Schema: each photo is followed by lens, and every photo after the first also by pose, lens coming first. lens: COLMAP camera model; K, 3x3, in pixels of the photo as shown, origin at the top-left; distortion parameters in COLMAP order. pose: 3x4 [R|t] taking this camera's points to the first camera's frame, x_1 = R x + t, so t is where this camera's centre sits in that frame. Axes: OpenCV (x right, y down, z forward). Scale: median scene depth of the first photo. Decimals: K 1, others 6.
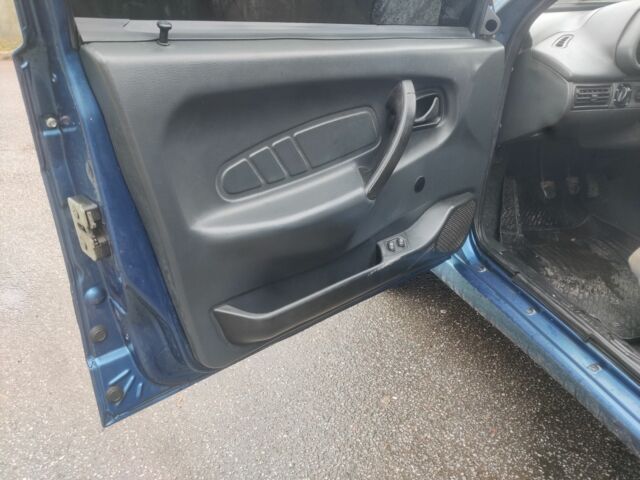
lens RADIAL K [[497.2, 0, 320.0], [0, 497.2, 240.0], [0, 0, 1]] dist [-0.002115, -0.000368]
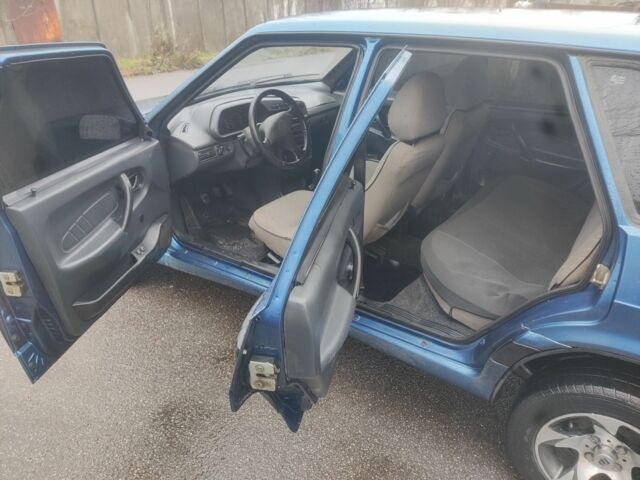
lens RADIAL K [[497.2, 0, 320.0], [0, 497.2, 240.0], [0, 0, 1]] dist [-0.002115, -0.000368]
pose [[0.777312, -0.304107, 0.550731, -0.342850], [0.308316, 0.947216, 0.087878, 0.013257], [-0.548386, 0.101491, 0.830044, -0.961201]]
